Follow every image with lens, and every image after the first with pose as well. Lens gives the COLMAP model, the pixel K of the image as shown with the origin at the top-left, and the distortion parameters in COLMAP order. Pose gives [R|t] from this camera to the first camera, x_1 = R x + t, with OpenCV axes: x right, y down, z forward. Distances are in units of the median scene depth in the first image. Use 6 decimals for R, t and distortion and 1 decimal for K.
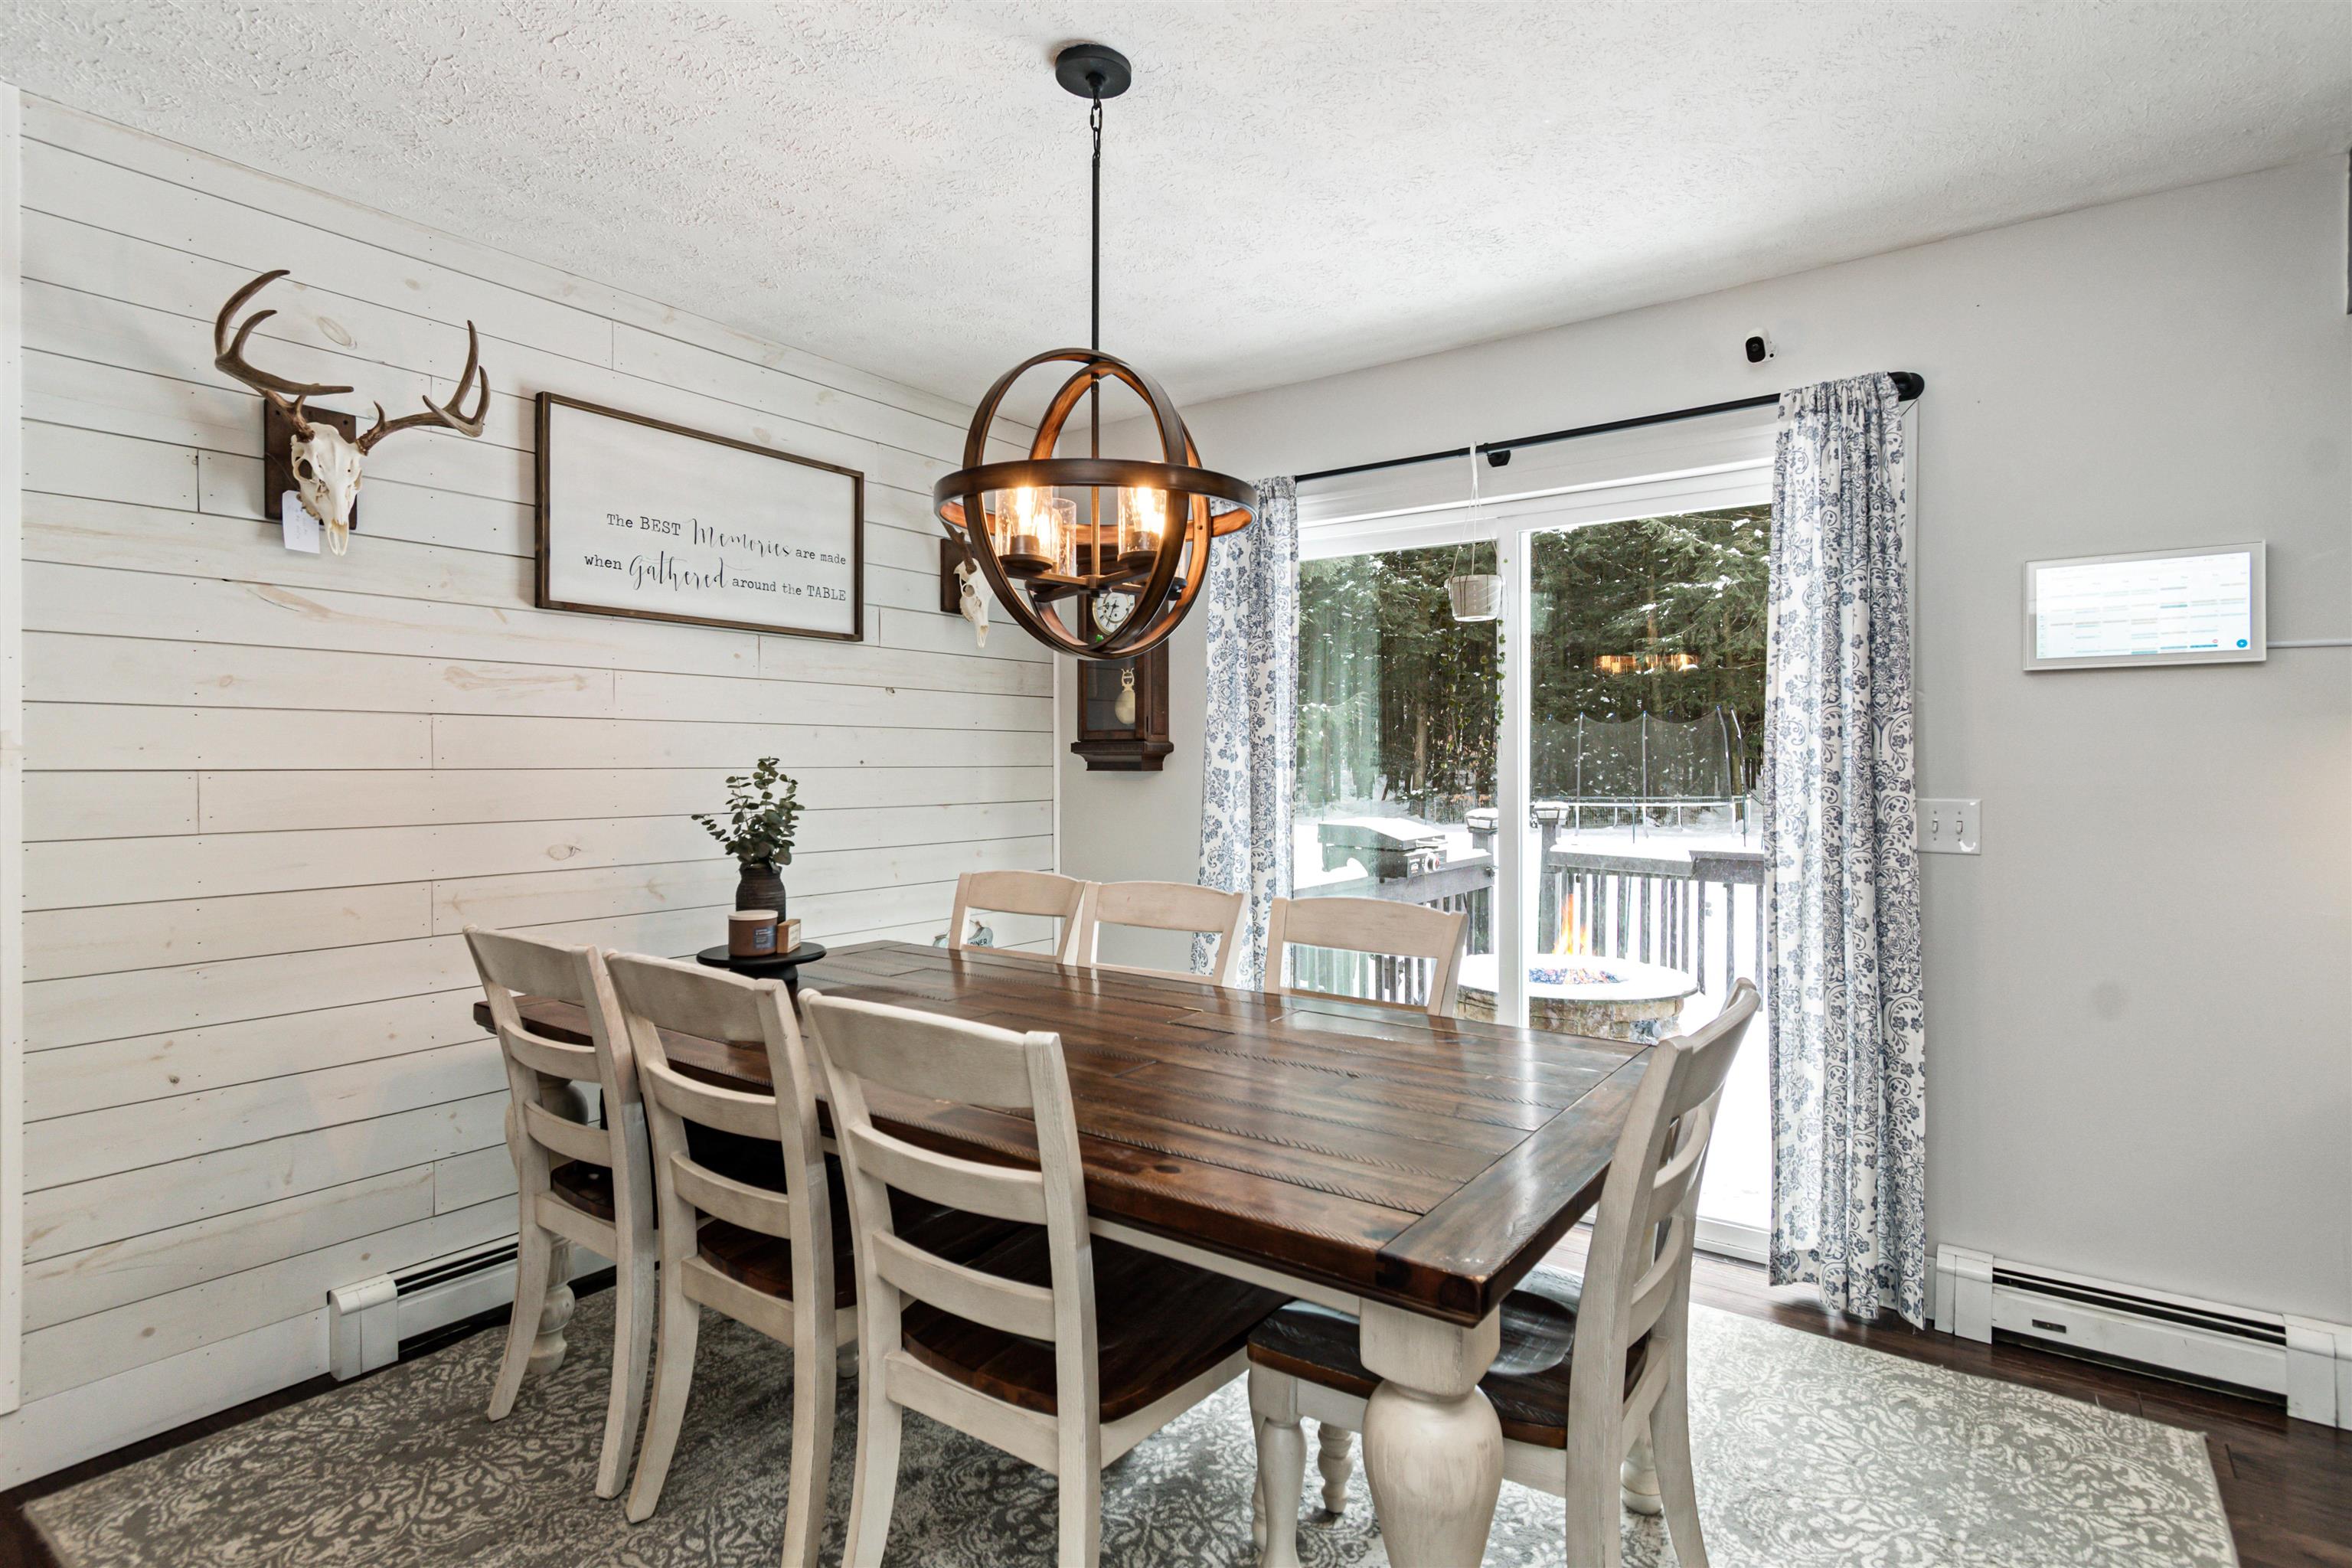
lens RADIAL K [[1166.1, 0, 1187.1], [0, 1166.1, 752.8], [0, 0, 1]] dist [0.002509, -0.002954]
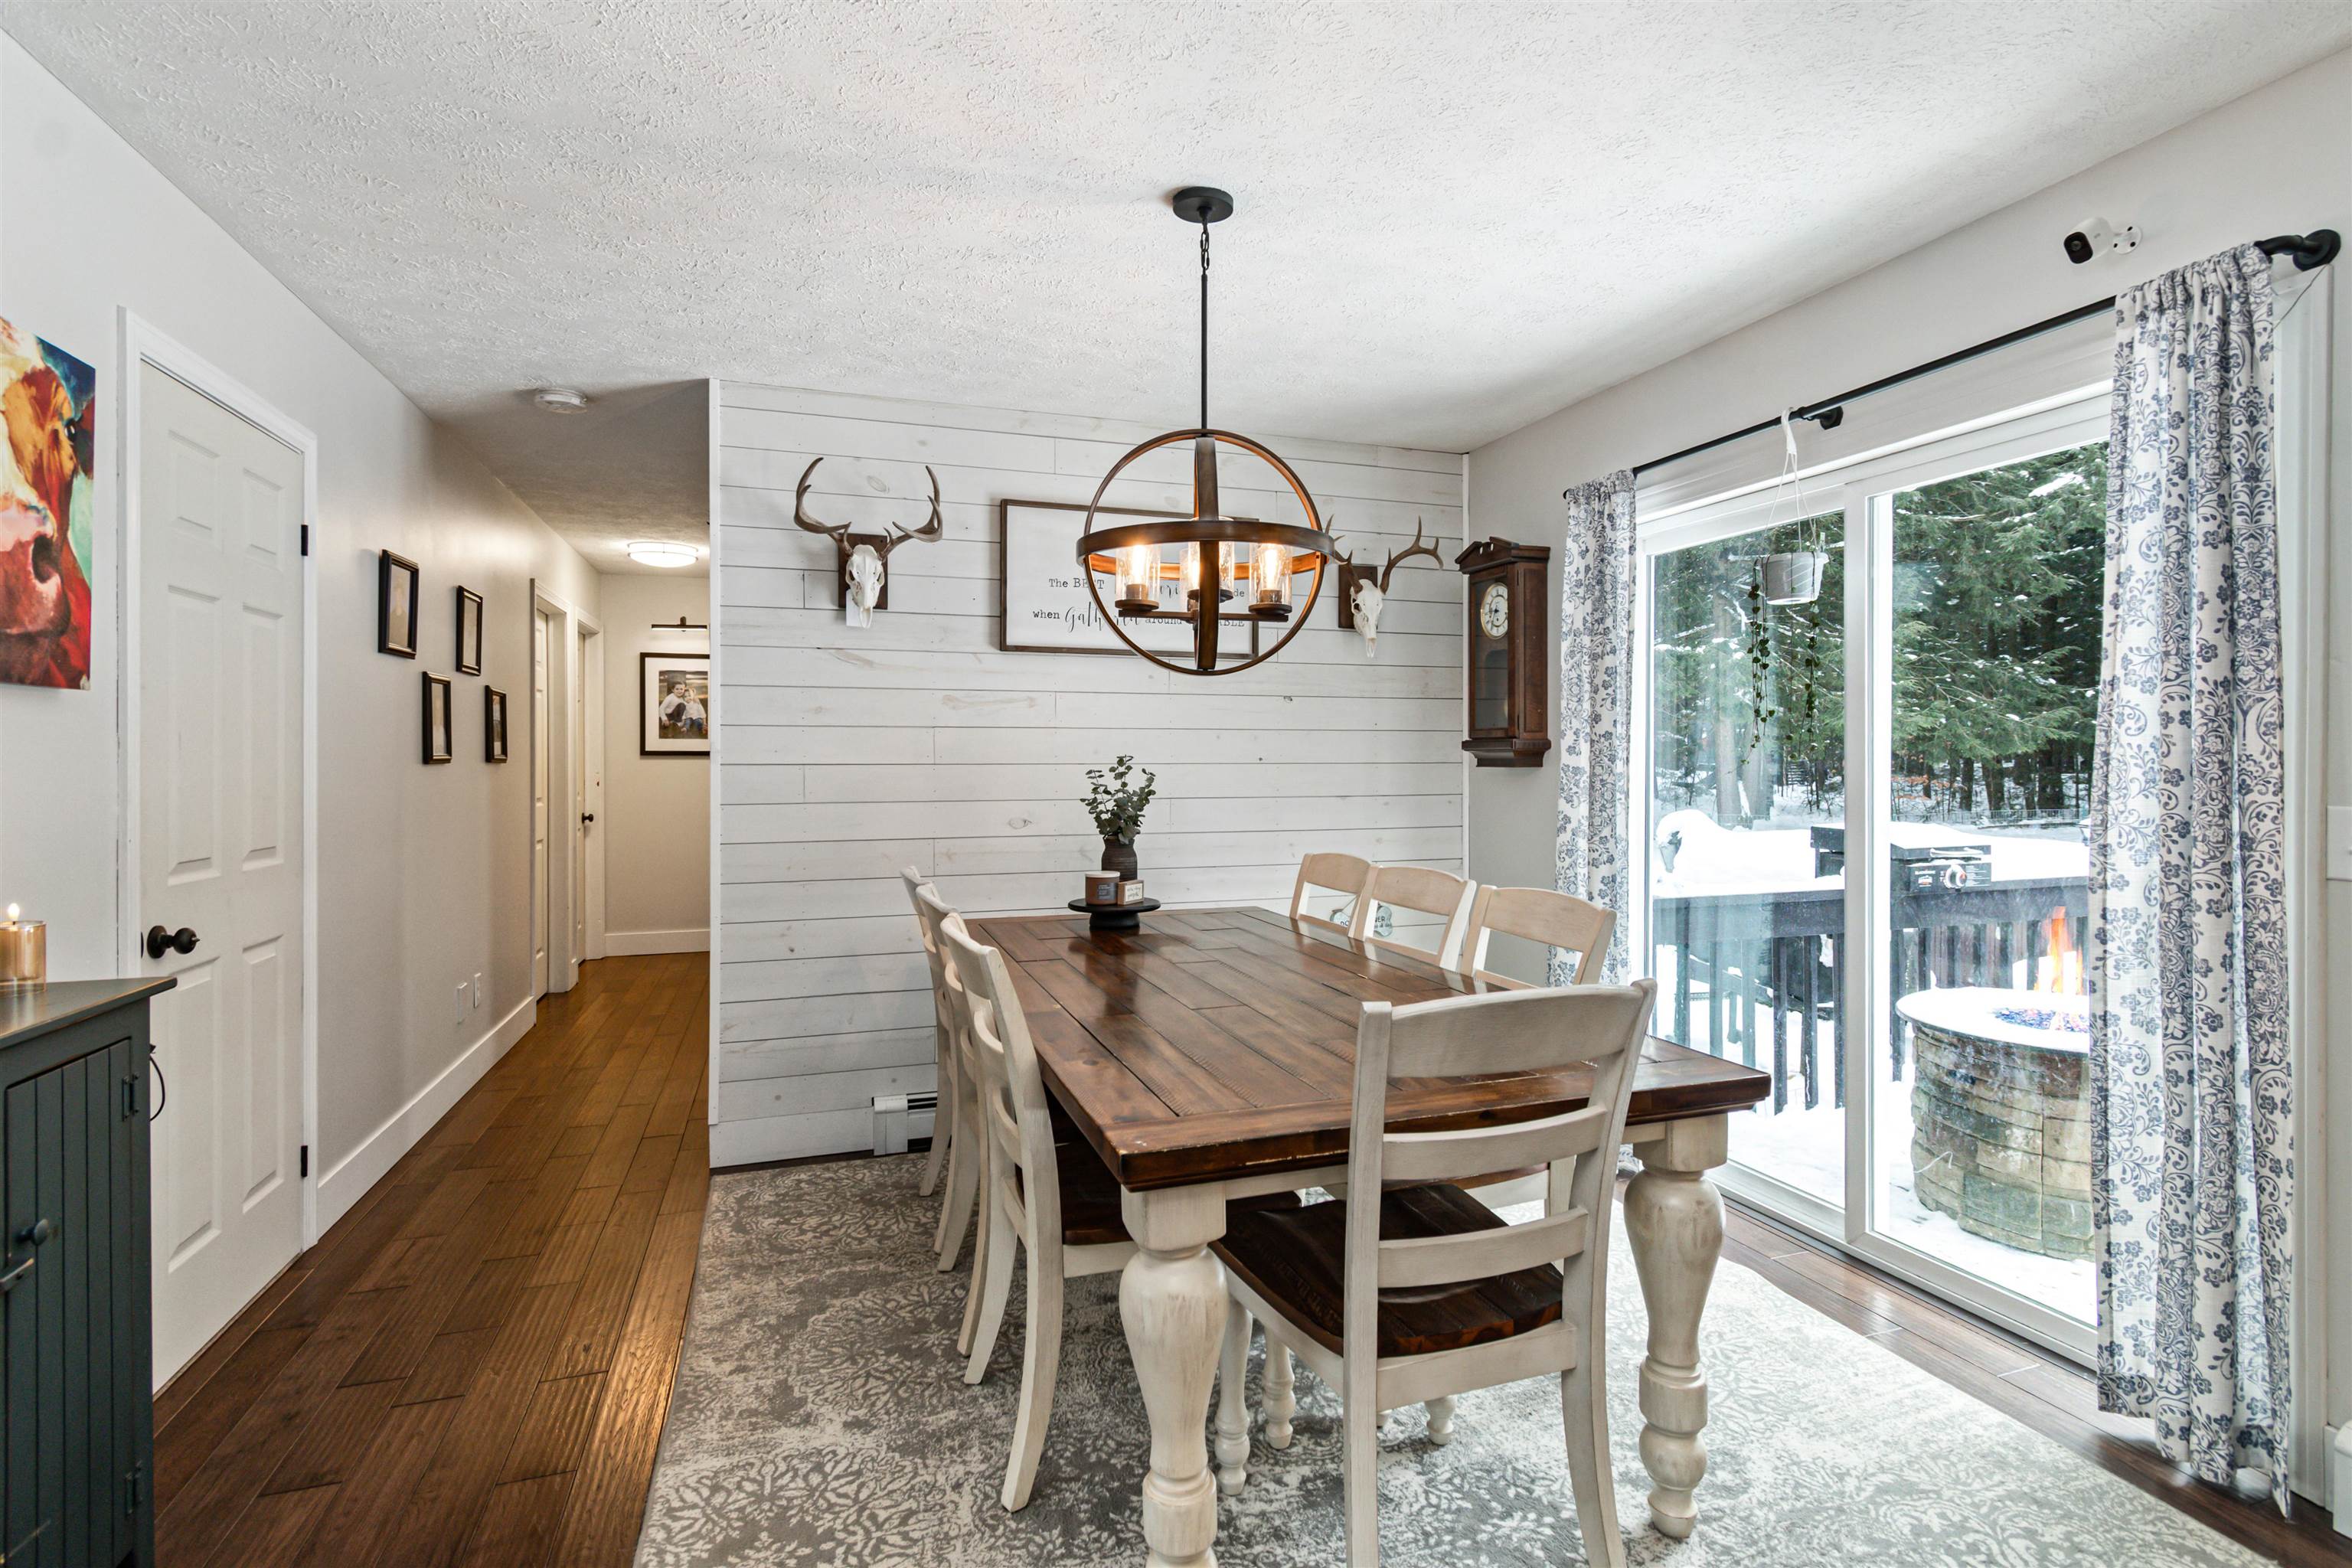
lens RADIAL K [[1138.8, 0, 1196.2], [0, 1138.8, 746.3], [0, 0, 1]] dist [-0.000375, -0.001075]
pose [[0.816610, -0.007954, -0.577135, 0.446873], [0.005774, 0.999968, -0.005612, 0.001176], [0.577161, 0.001250, 0.816630, 0.002021]]
